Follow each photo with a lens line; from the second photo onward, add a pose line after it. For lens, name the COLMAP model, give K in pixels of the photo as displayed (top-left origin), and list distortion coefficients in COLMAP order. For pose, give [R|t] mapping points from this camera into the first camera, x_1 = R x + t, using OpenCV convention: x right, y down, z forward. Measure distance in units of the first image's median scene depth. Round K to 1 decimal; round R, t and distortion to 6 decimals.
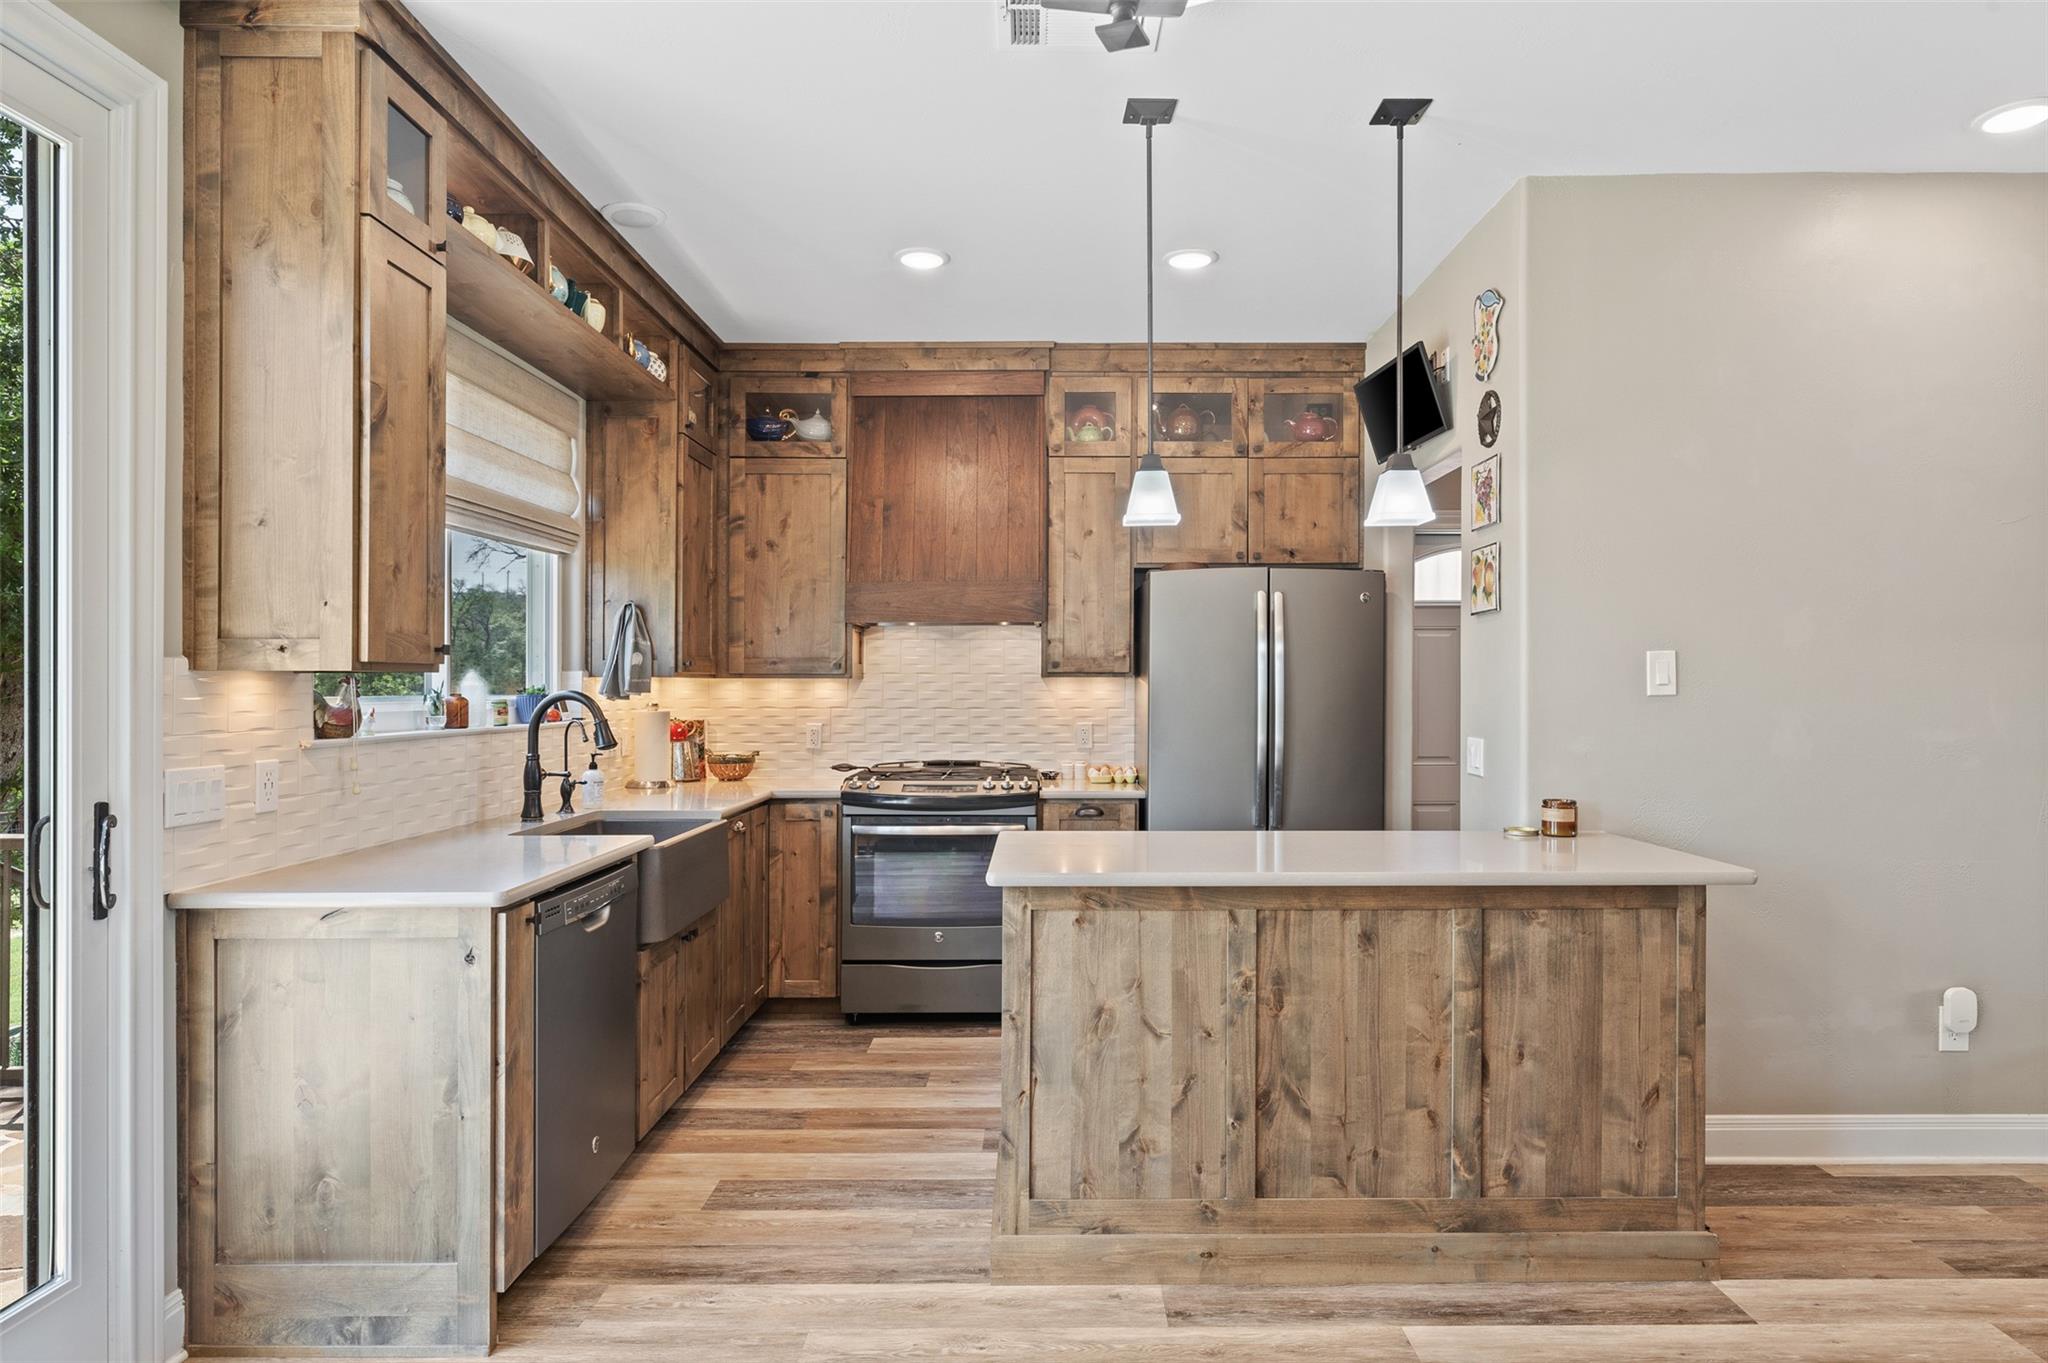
lens RADIAL K [[1178.2, 0, 1068.5], [0, 1178.2, 686.6], [0, 0, 1]] dist [-0.001418, -0.000294]
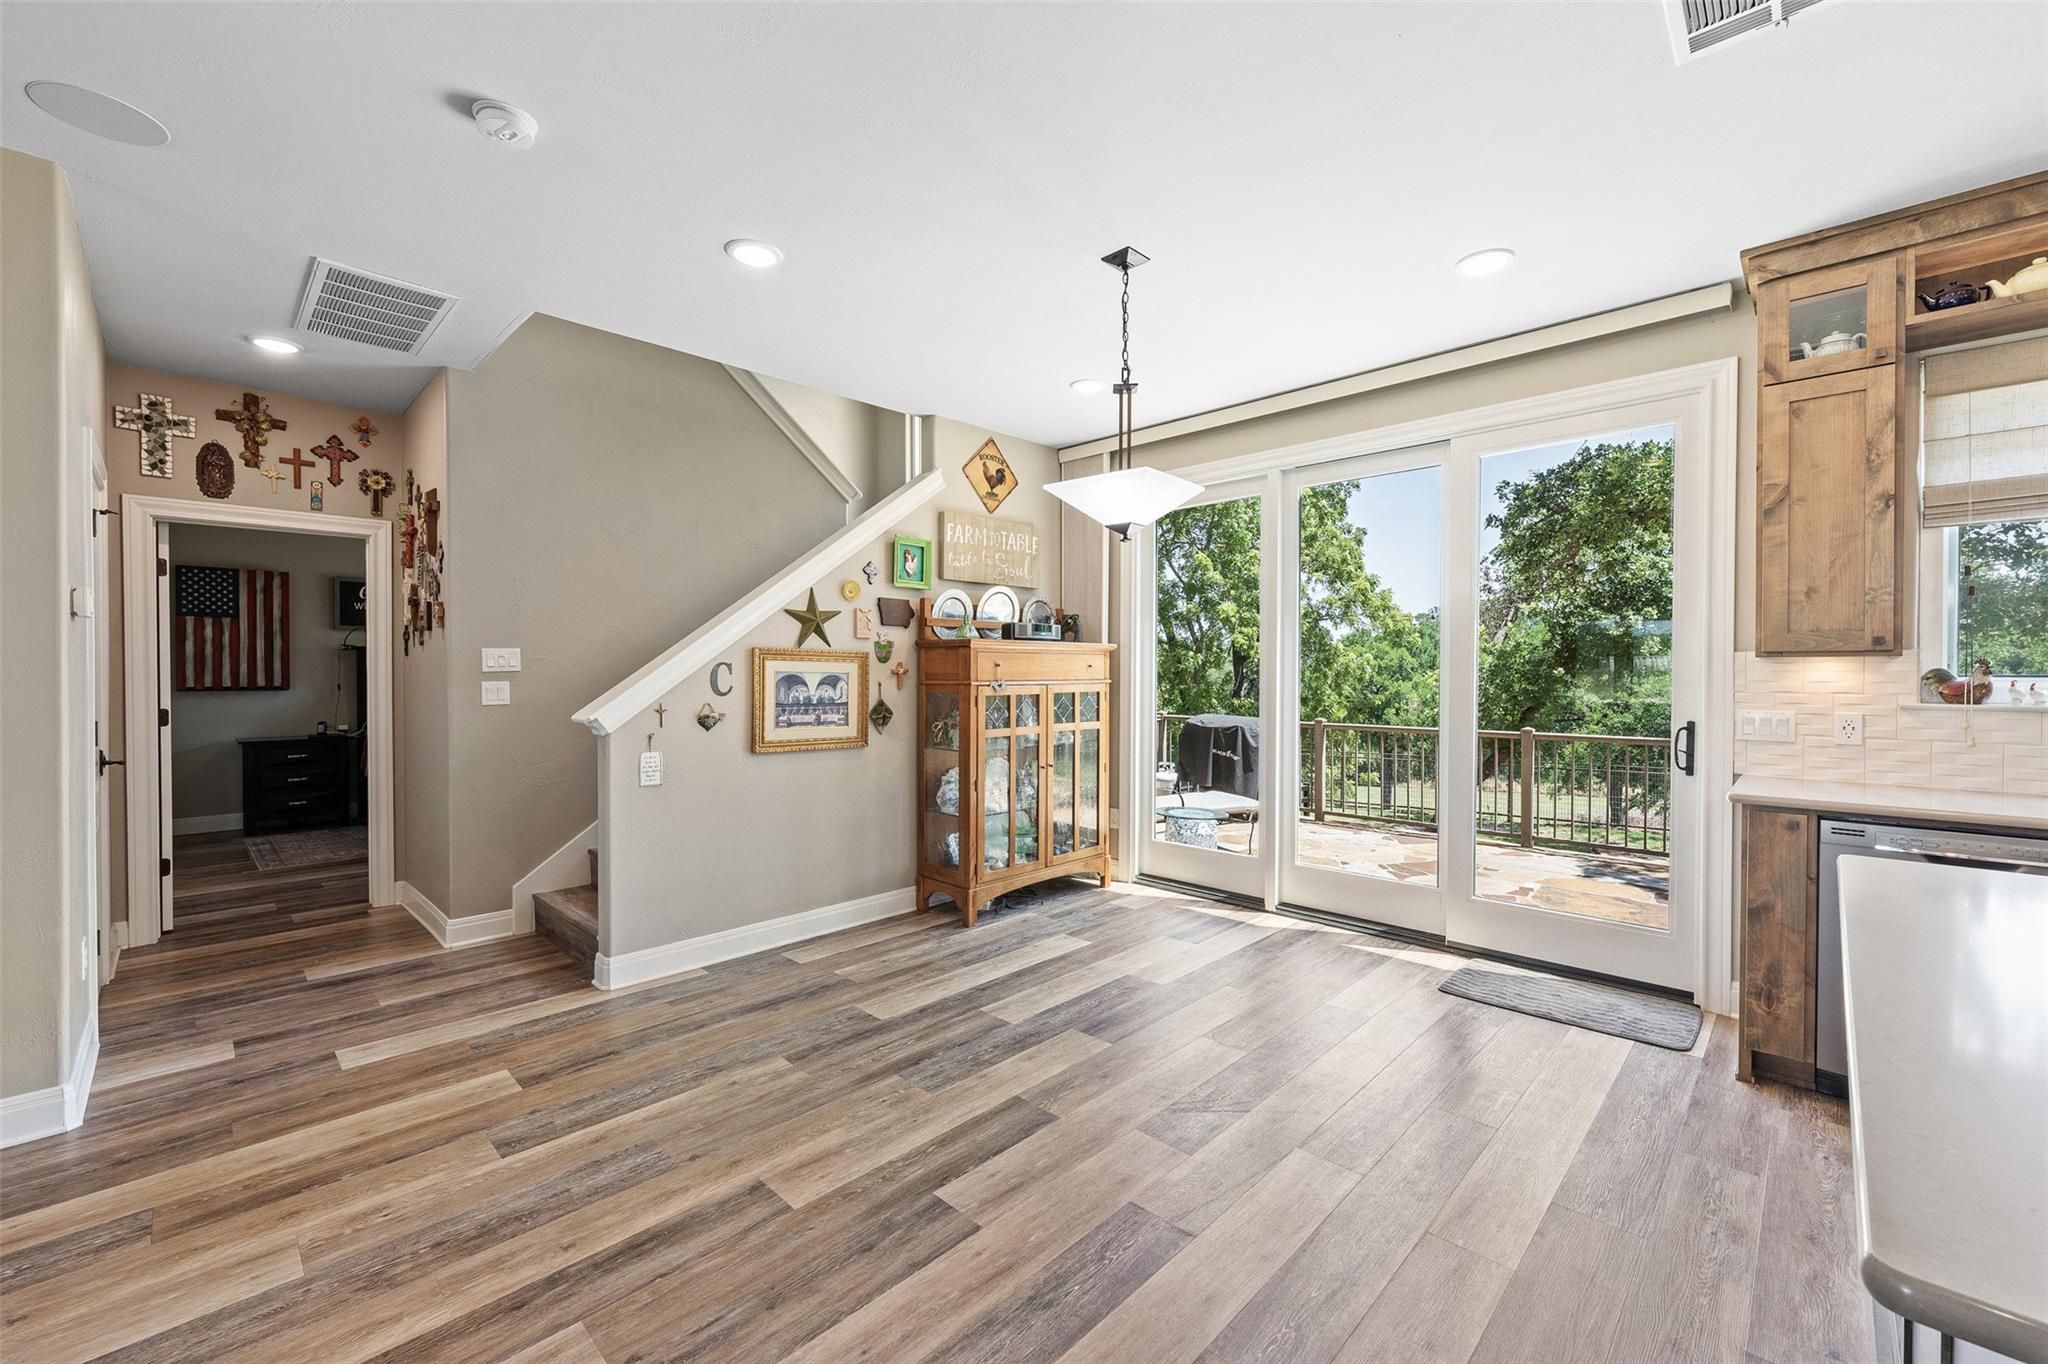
lens RADIAL K [[801.7, 0, 1024.7], [0, 801.7, 676.0], [0, 0, 1]] dist [0.000187, 0.000143]
pose [[-0.698444, 0.007735, -0.715623, 0.792759], [0.001349, 0.999954, 0.009492, 0.000647], [0.715663, 0.005664, -0.698422, 0.859822]]
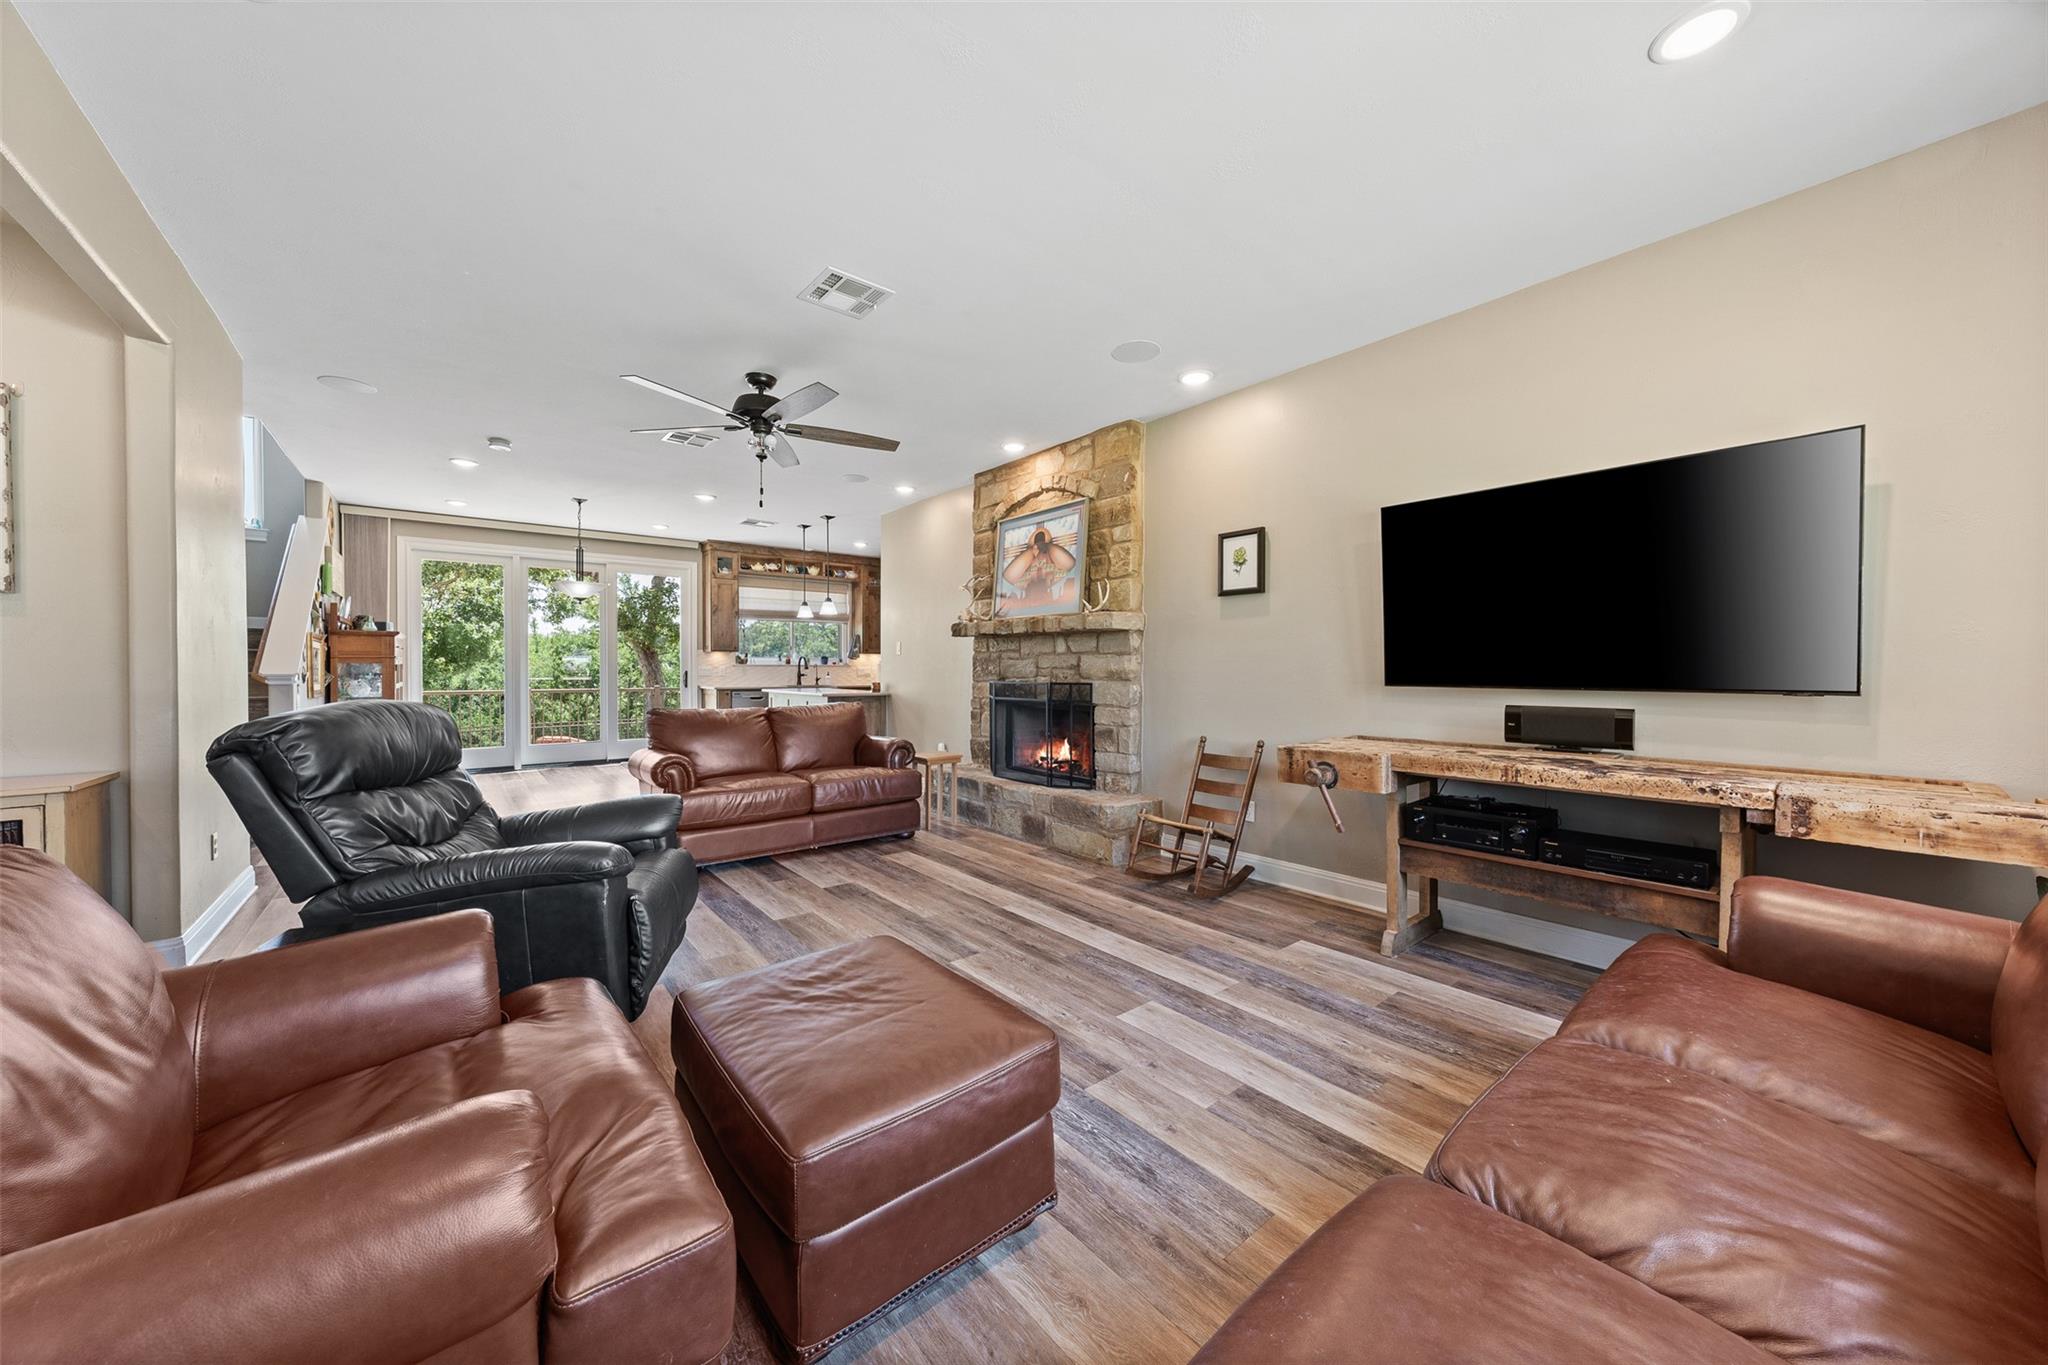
lens RADIAL K [[705.3, 0, 1031.8], [0, 705.3, 675.5], [0, 0, 1]] dist [-0.000088, -0.000028]
pose [[0.637507, 0.012625, -0.770341, 2.736398], [-0.003605, 0.999904, 0.013404, 0.046226], [0.770436, -0.005768, 0.637491, -0.060976]]
